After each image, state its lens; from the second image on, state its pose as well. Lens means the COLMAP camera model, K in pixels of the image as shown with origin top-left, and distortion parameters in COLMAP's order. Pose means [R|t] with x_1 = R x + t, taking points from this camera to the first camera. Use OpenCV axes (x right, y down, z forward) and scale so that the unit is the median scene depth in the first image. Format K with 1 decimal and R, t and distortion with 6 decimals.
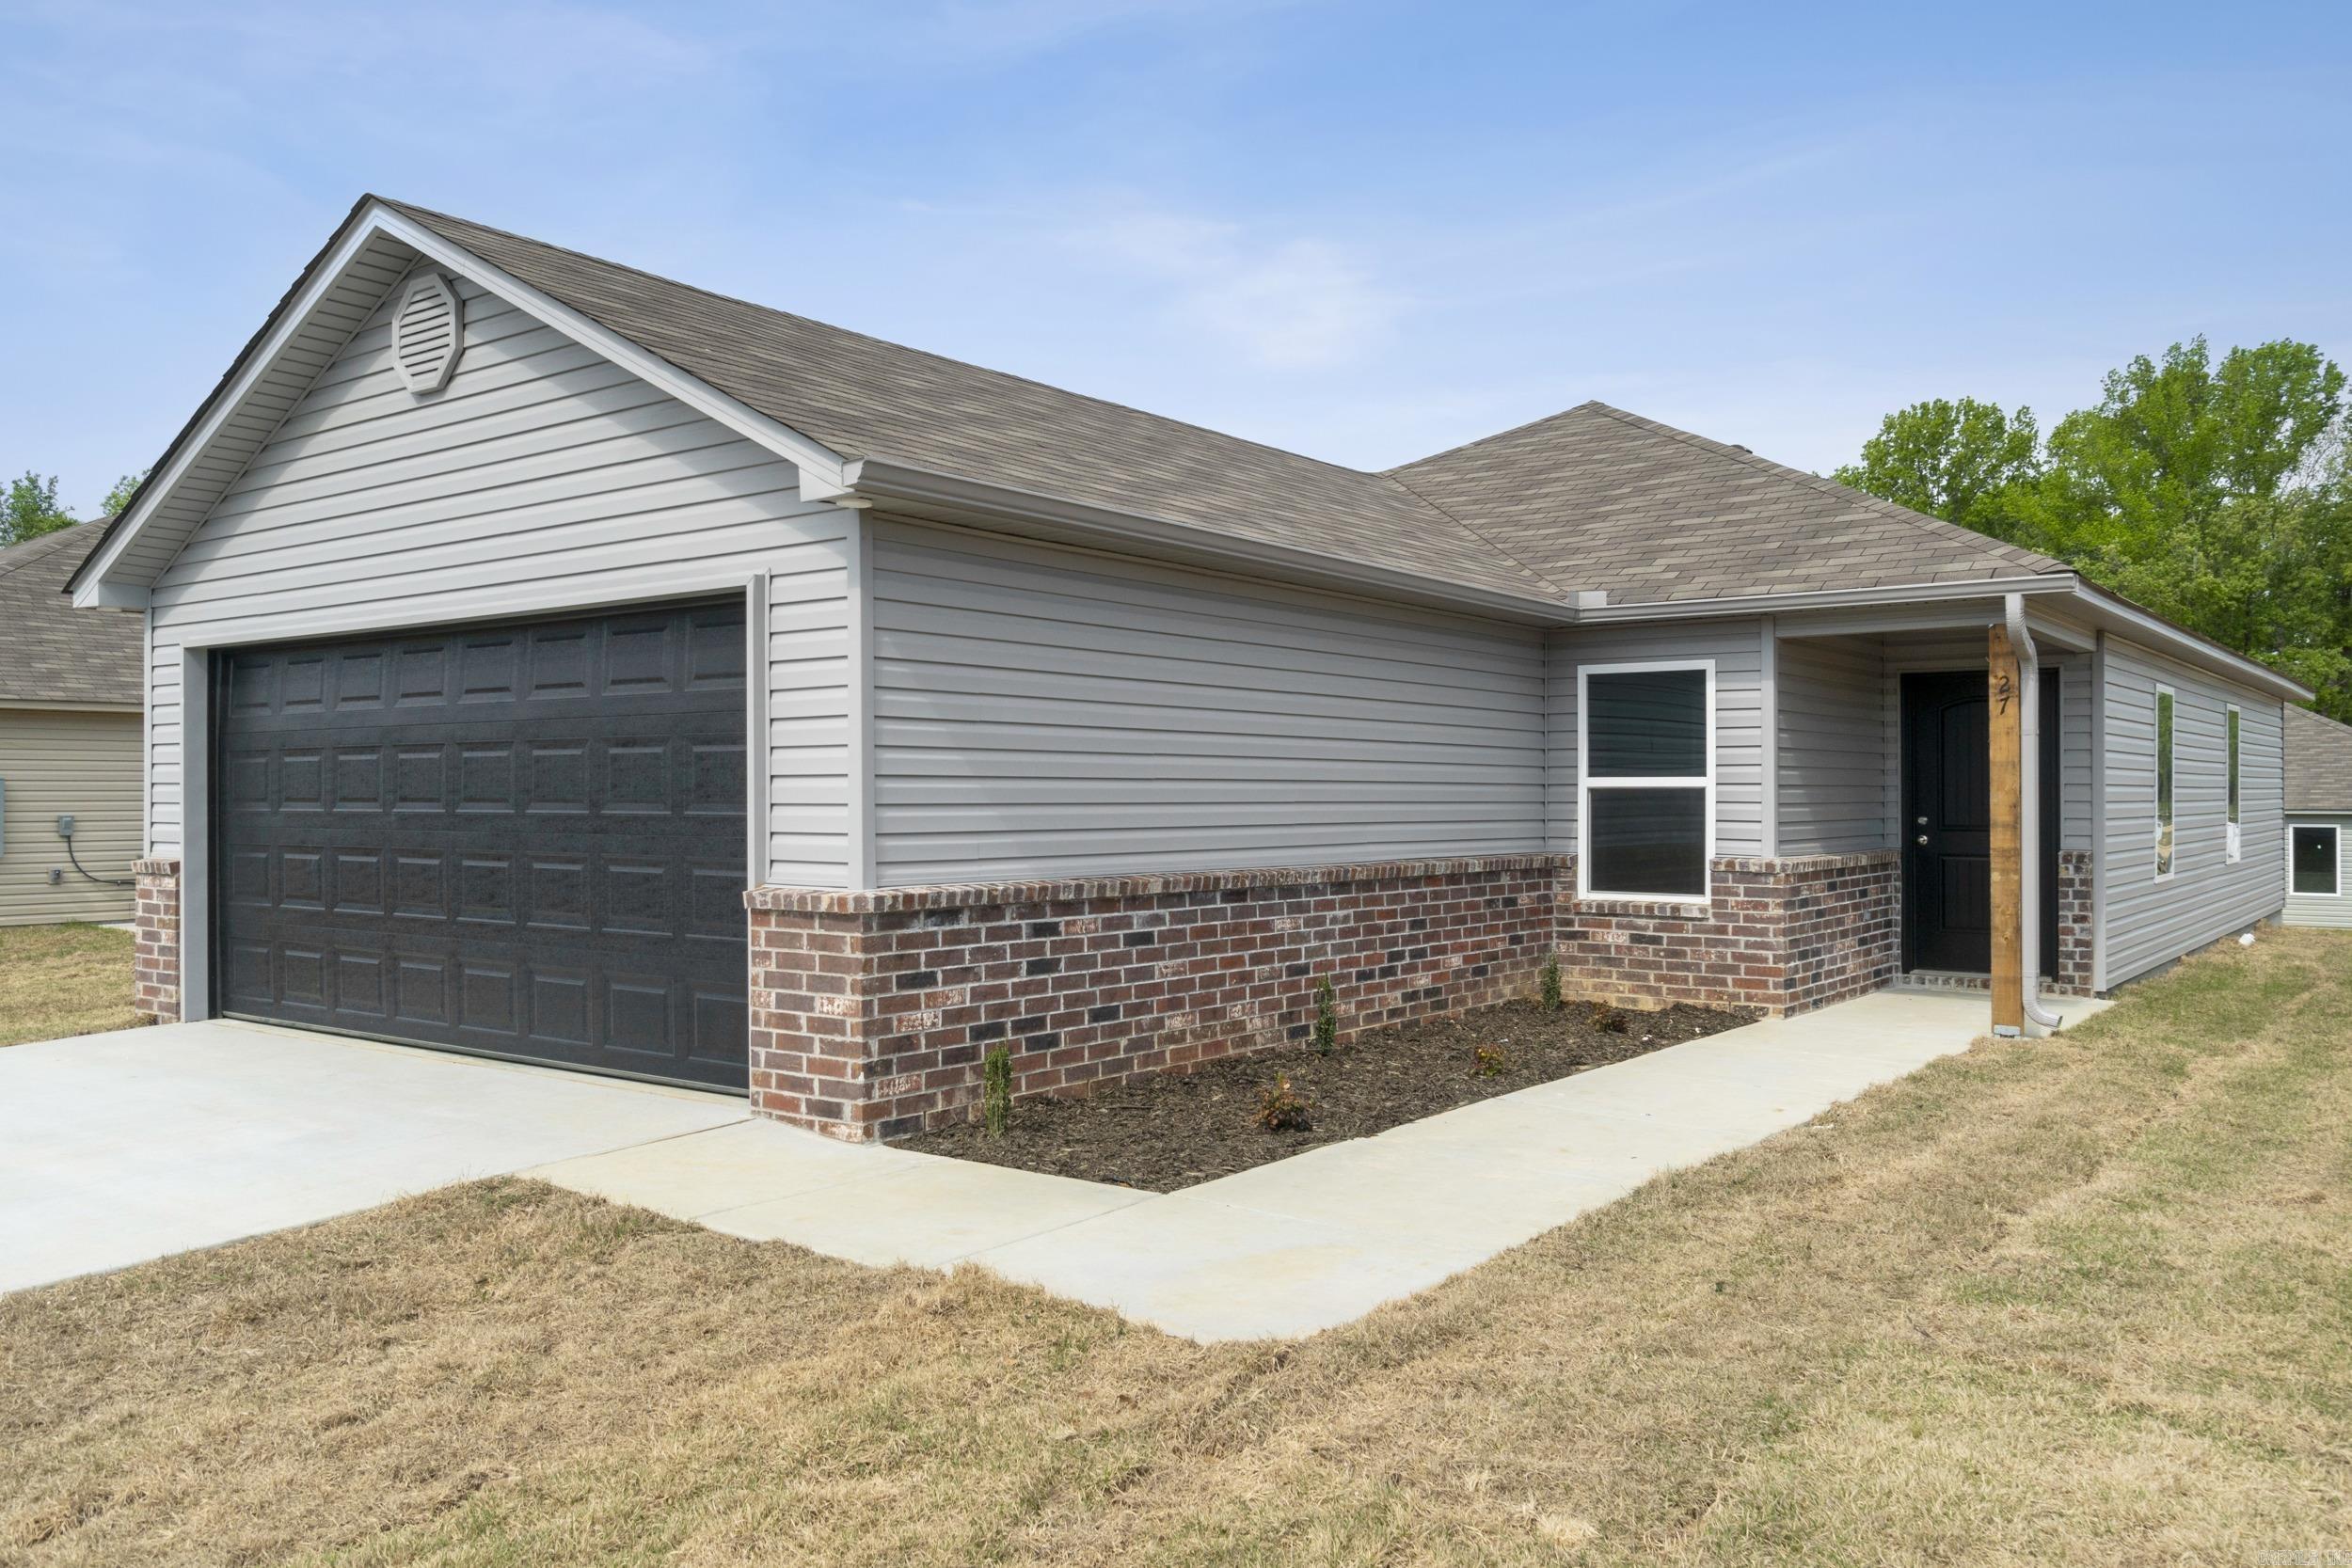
lens RADIAL K [[1773.6, 0, 1192.0], [0, 1773.6, 790.9], [0, 0, 1]] dist [-0.029794, -0.007013]
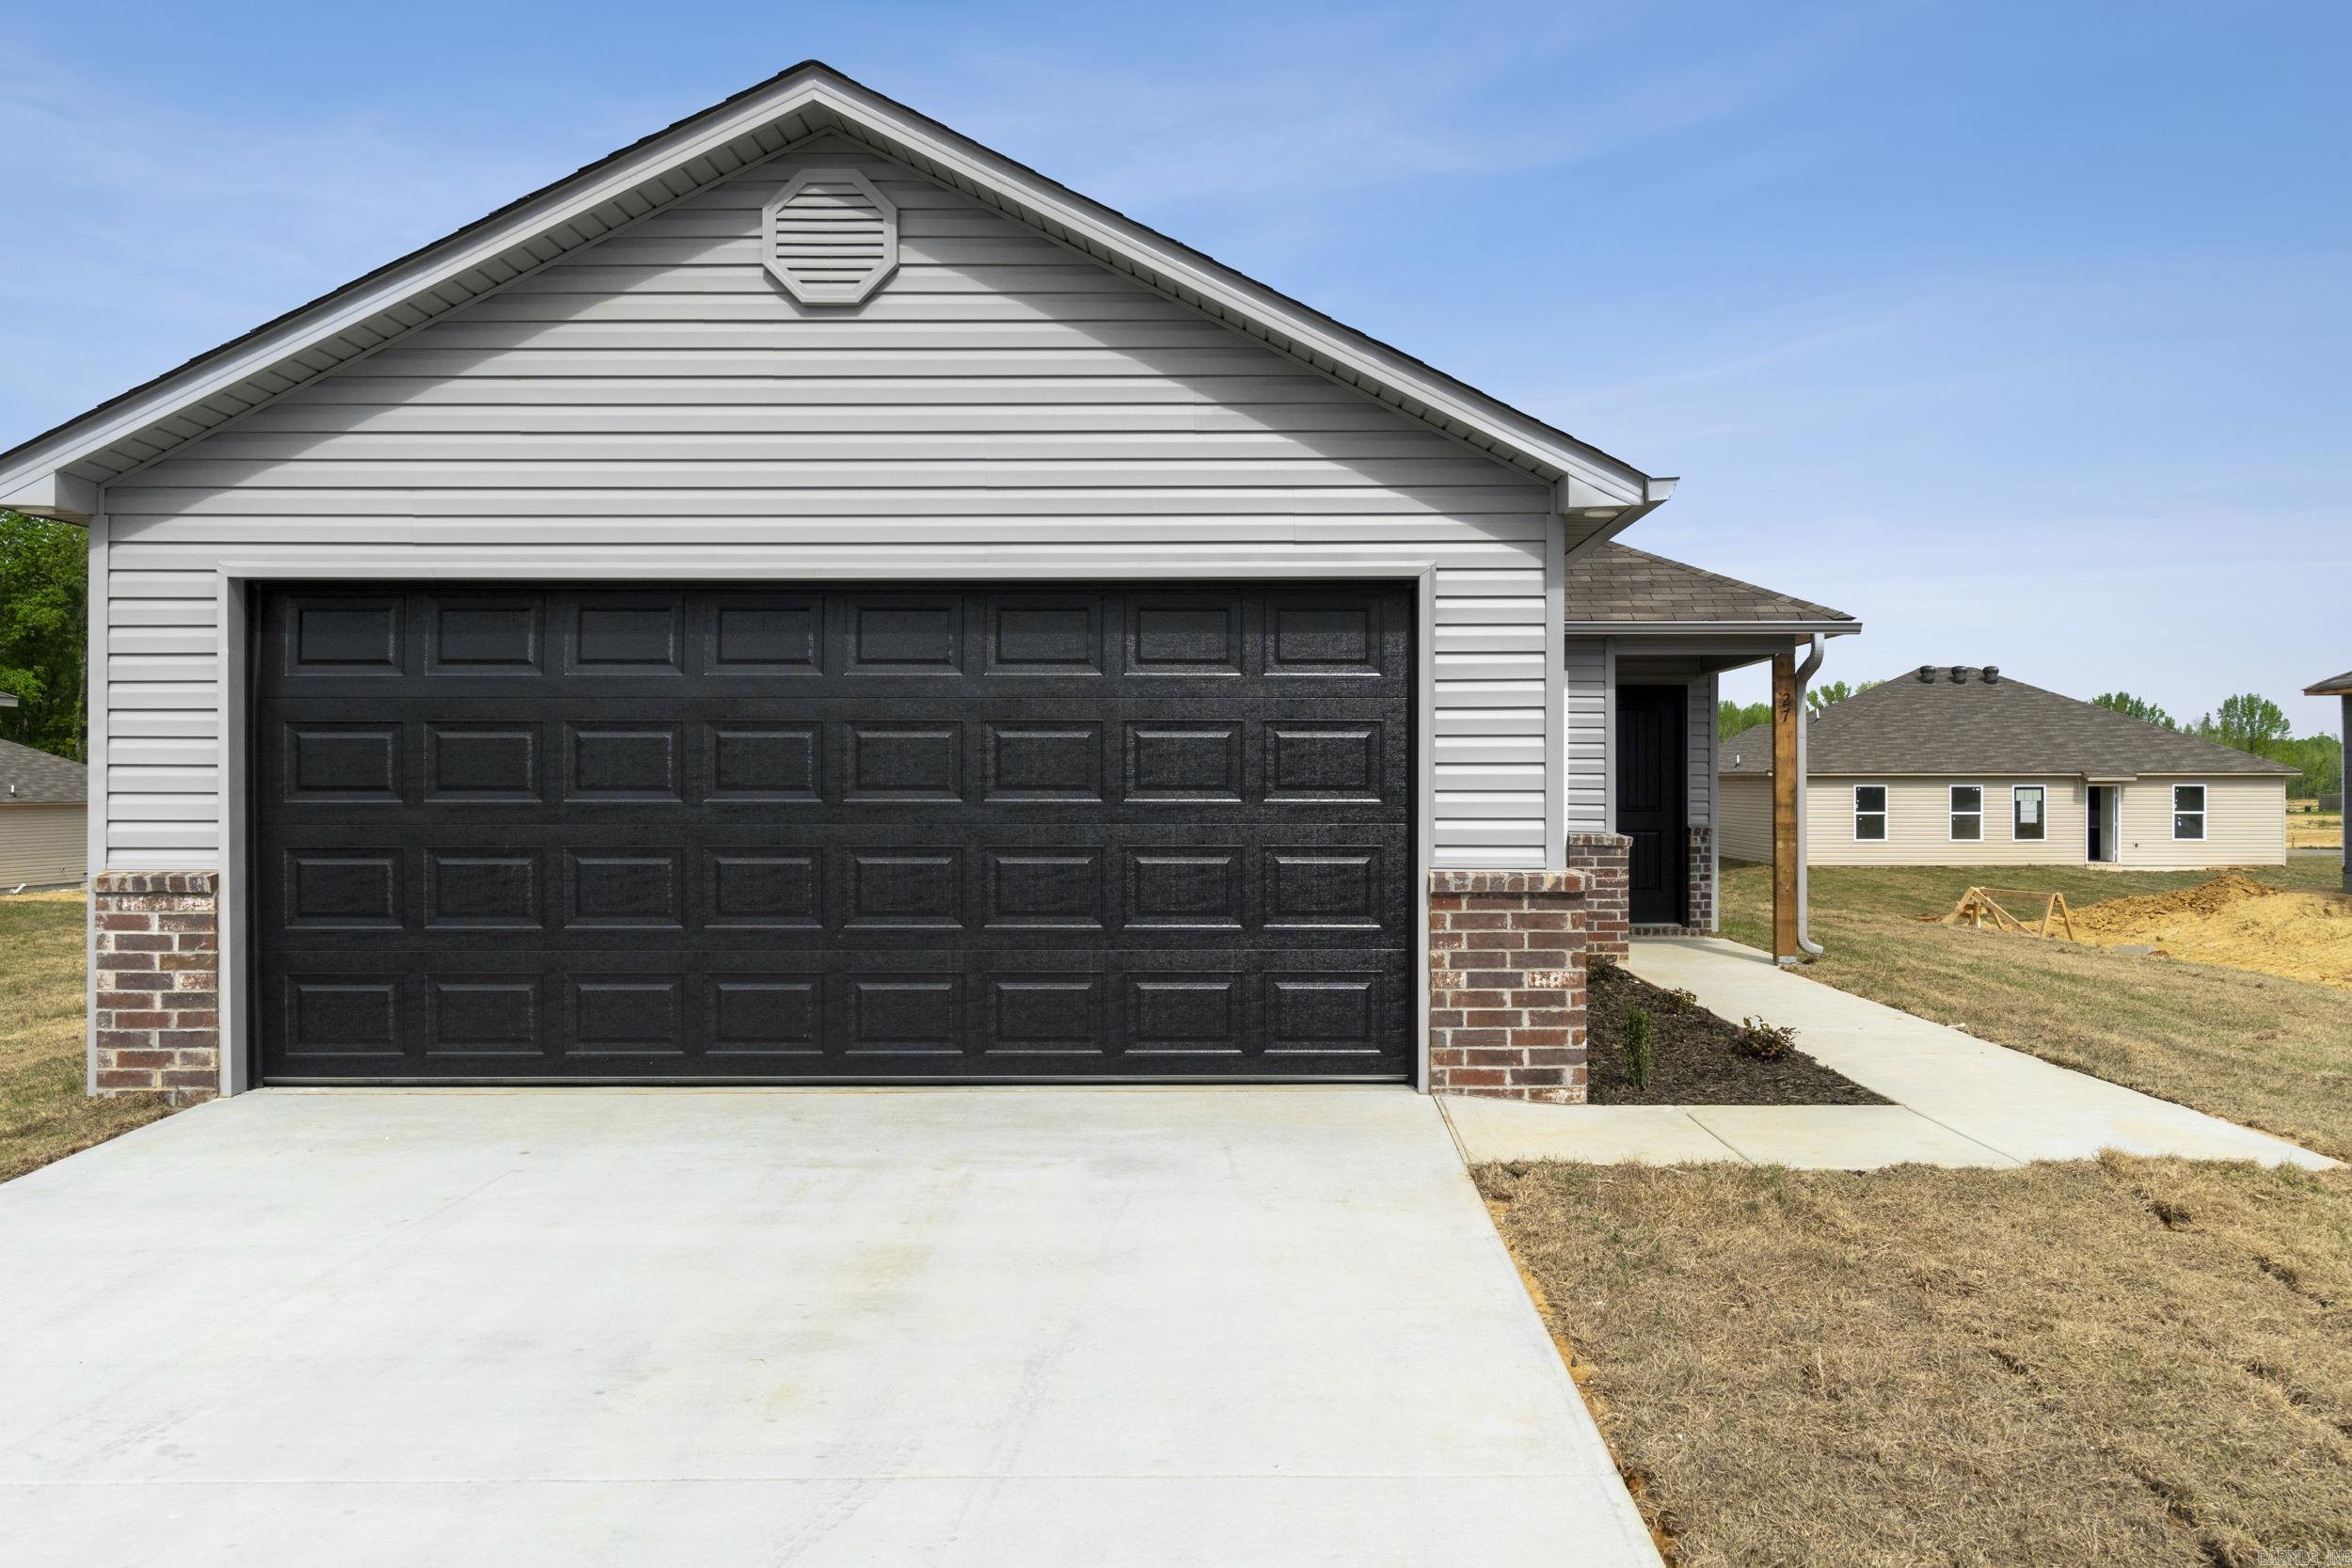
lens RADIAL K [[1773.6, 0, 1195.1], [0, 1773.6, 782.9], [0, 0, 1]] dist [-0.029794, -0.007013]
pose [[0.804244, 0.001255, 0.594298, -0.976756], [-0.001907, 0.999998, 0.000468, 0.002724], [-0.594296, -0.001510, 0.804245, 0.259338]]
